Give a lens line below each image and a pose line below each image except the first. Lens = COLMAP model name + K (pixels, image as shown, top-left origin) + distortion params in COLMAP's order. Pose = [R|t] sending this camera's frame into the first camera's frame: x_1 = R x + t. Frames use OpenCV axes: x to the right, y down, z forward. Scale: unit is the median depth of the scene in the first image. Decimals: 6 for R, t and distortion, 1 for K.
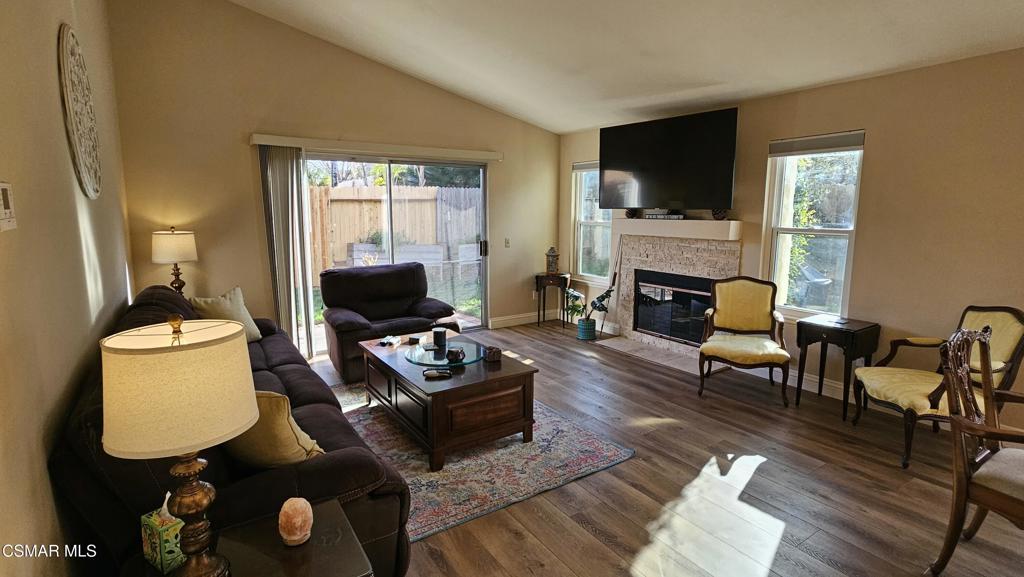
lens RADIAL K [[497.9, 0, 508.6], [0, 497.9, 287.0], [0, 0, 1]] dist [-0.001173, 0.000453]
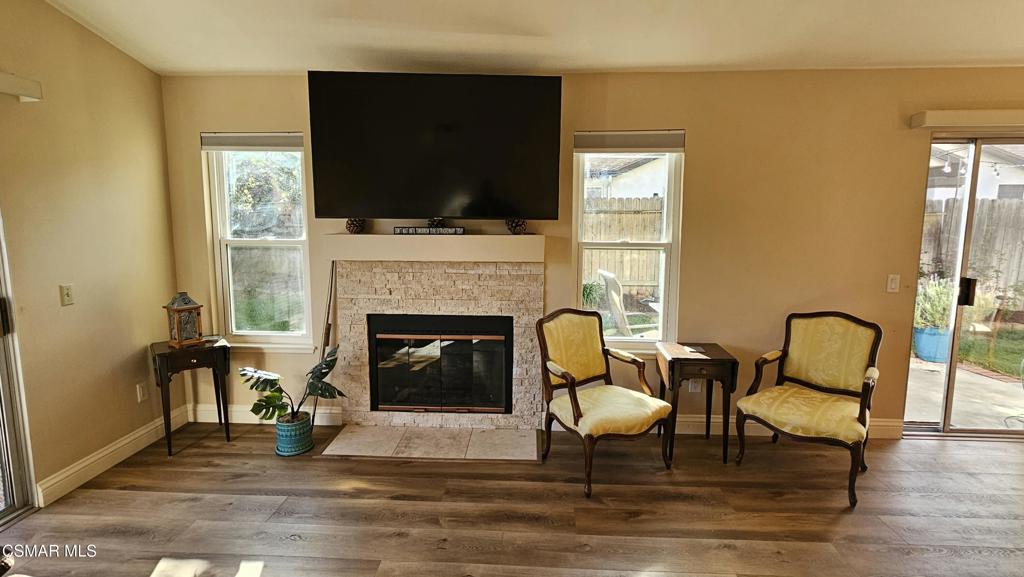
lens RADIAL K [[497.9, 0, 513.0], [0, 497.9, 278.5], [0, 0, 1]] dist [-0.001173, 0.000453]
pose [[0.593012, -0.101821, 0.798730, -0.144595], [0.122126, 0.991870, 0.035771, -0.088986], [-0.795878, 0.076333, 0.600626, 0.526616]]
